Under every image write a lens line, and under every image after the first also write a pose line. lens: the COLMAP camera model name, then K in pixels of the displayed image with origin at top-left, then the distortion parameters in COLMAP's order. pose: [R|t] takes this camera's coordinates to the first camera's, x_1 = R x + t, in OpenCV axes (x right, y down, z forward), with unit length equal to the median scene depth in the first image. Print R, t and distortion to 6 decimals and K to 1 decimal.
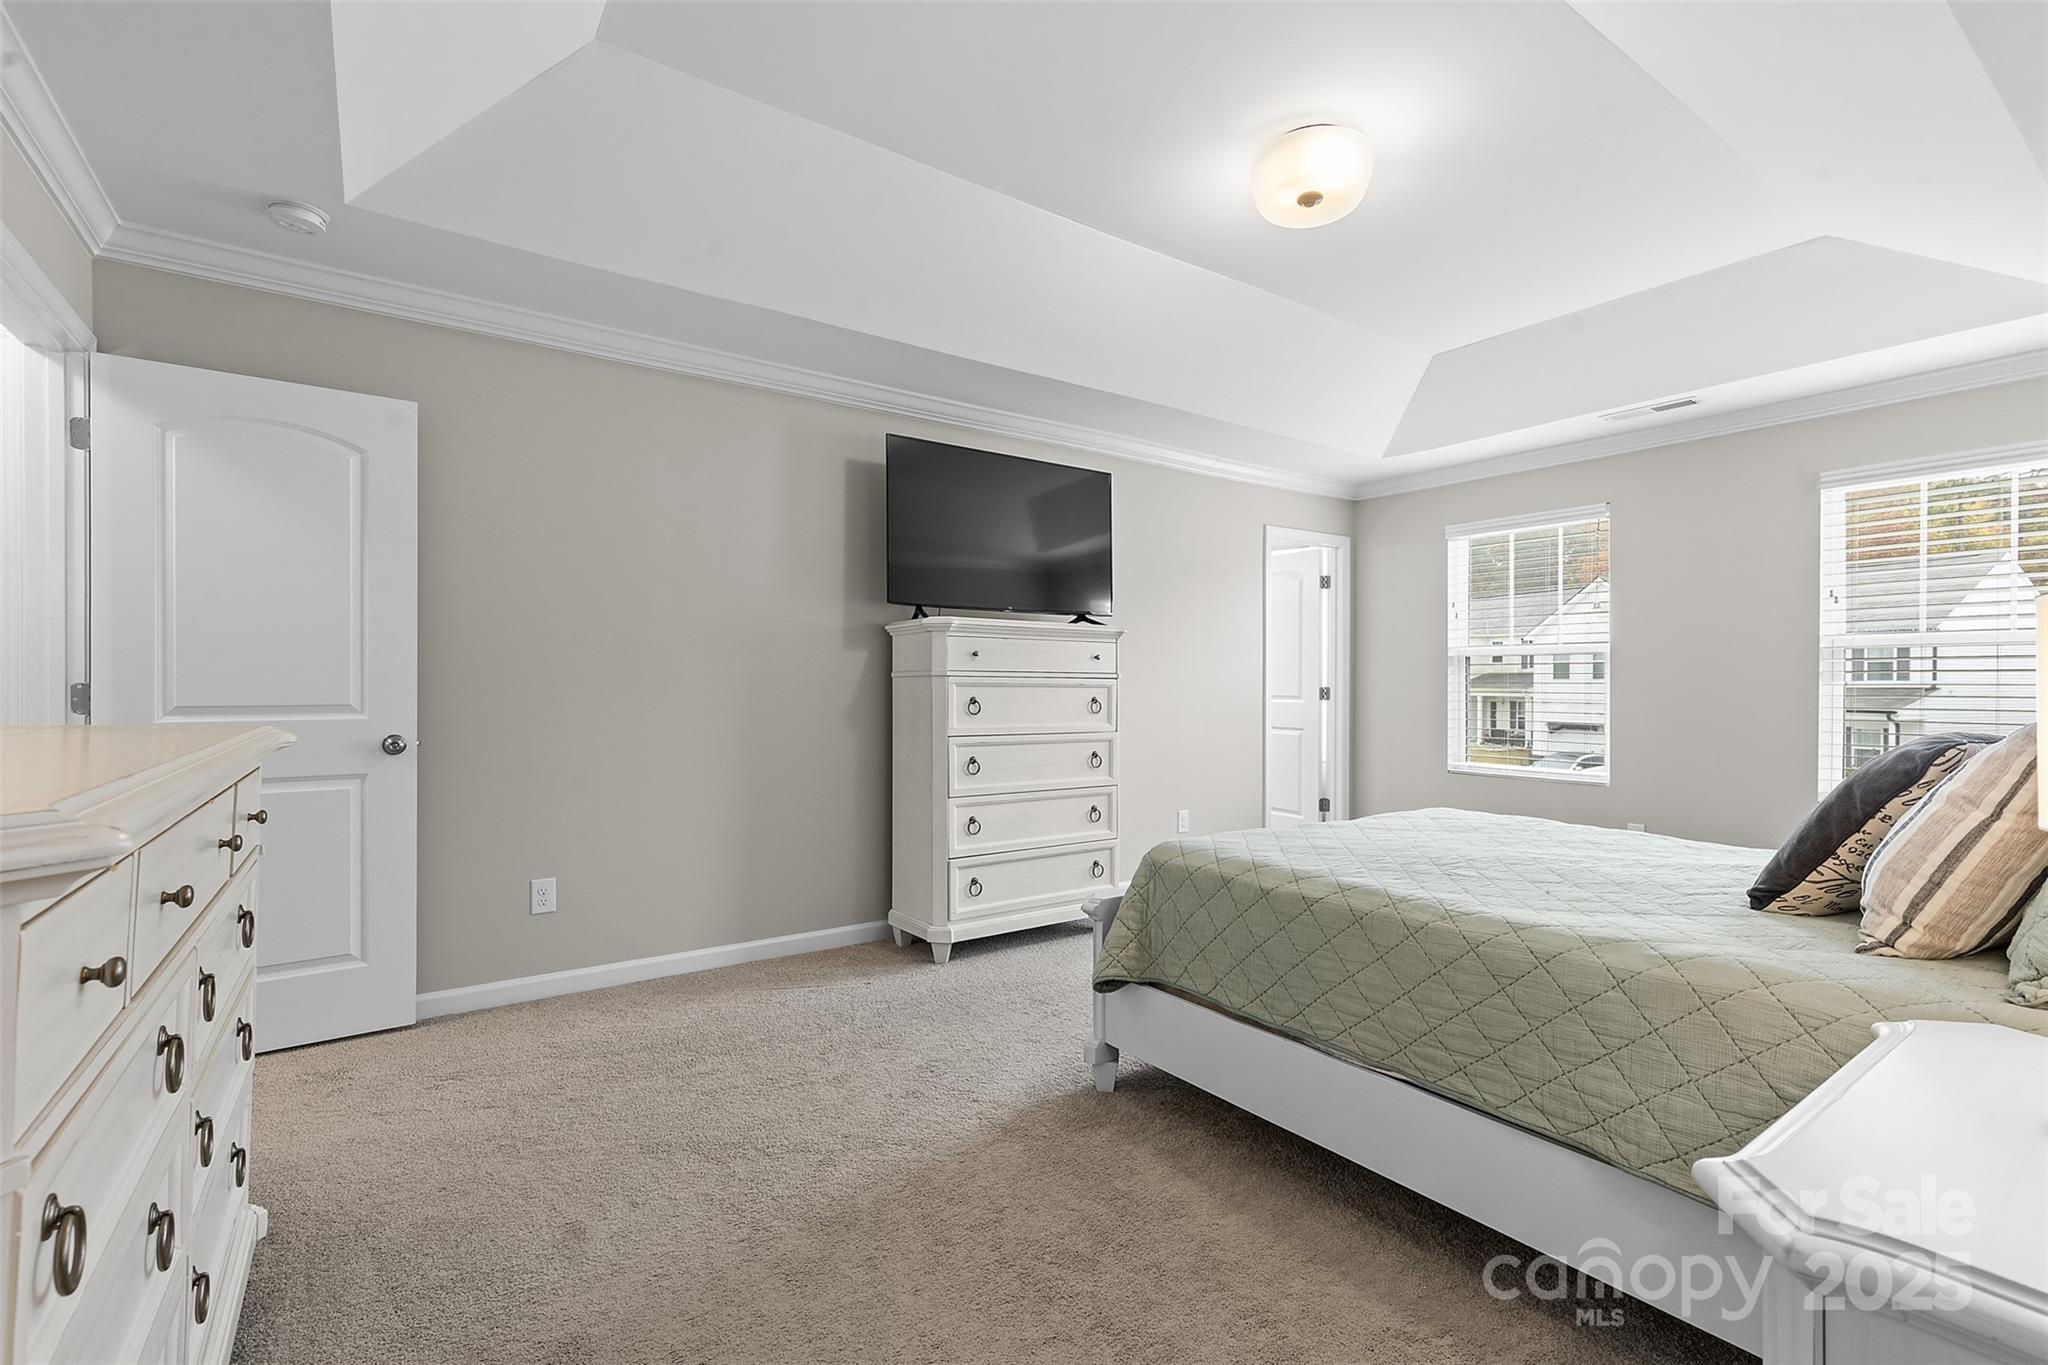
lens RADIAL K [[920.4, 0, 1024.1], [0, 920.4, 691.4], [0, 0, 1]] dist [0.004838, -0.000469]
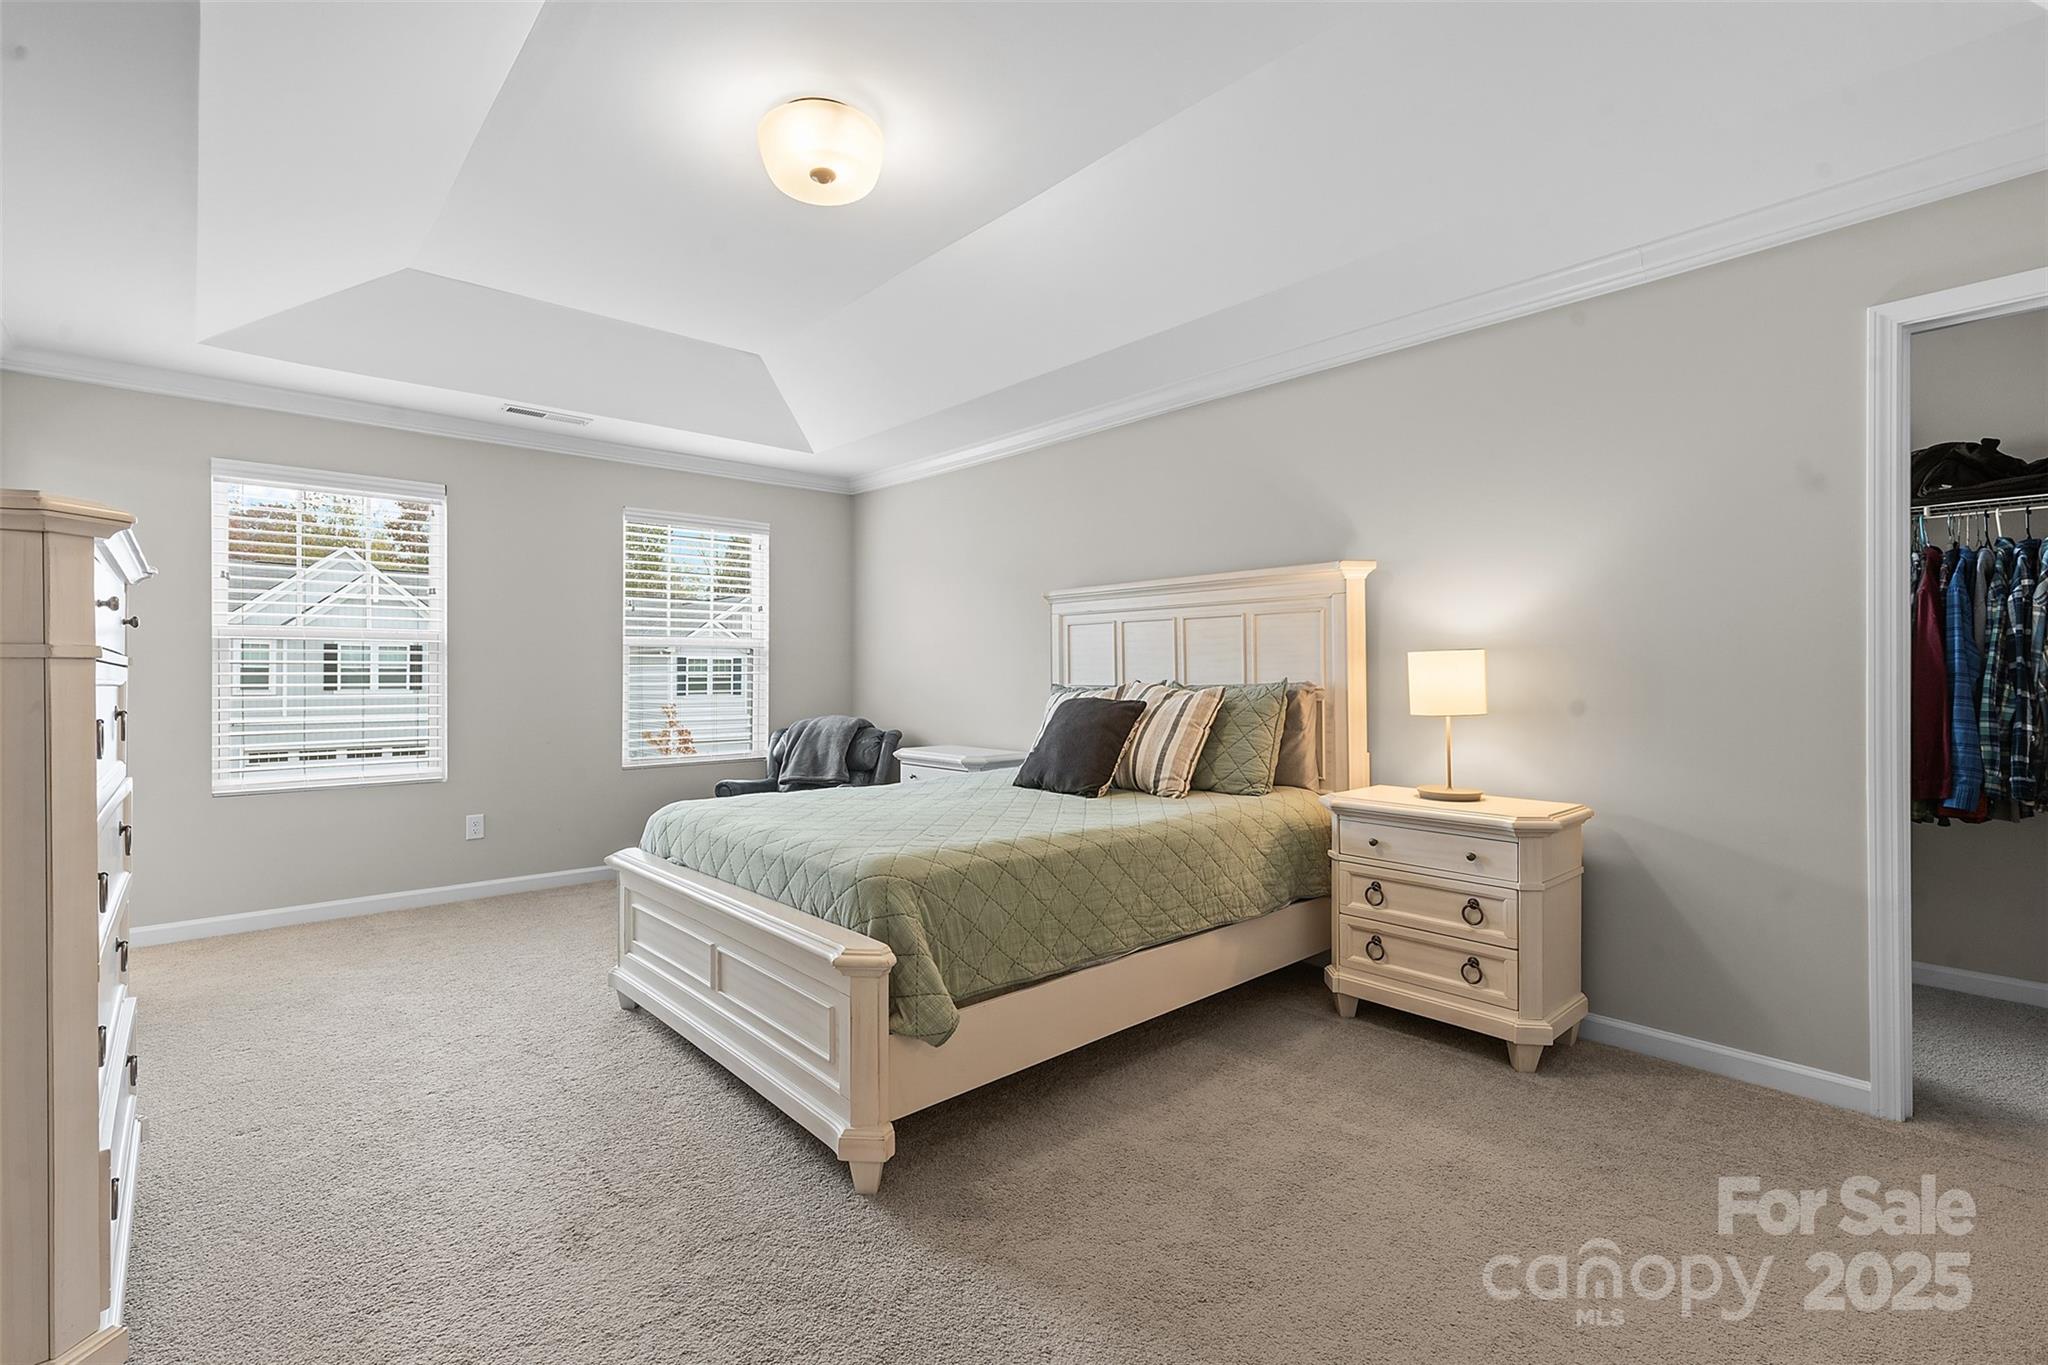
lens RADIAL K [[920.4, 0, 1021.1], [0, 920.4, 669.4], [0, 0, 1]] dist [0.004838, -0.000469]
pose [[-0.117677, 0.003524, 0.993046, -0.883644], [0.008716, 0.999959, -0.002516, -0.013772], [-0.993014, 0.008360, -0.117703, 1.195415]]
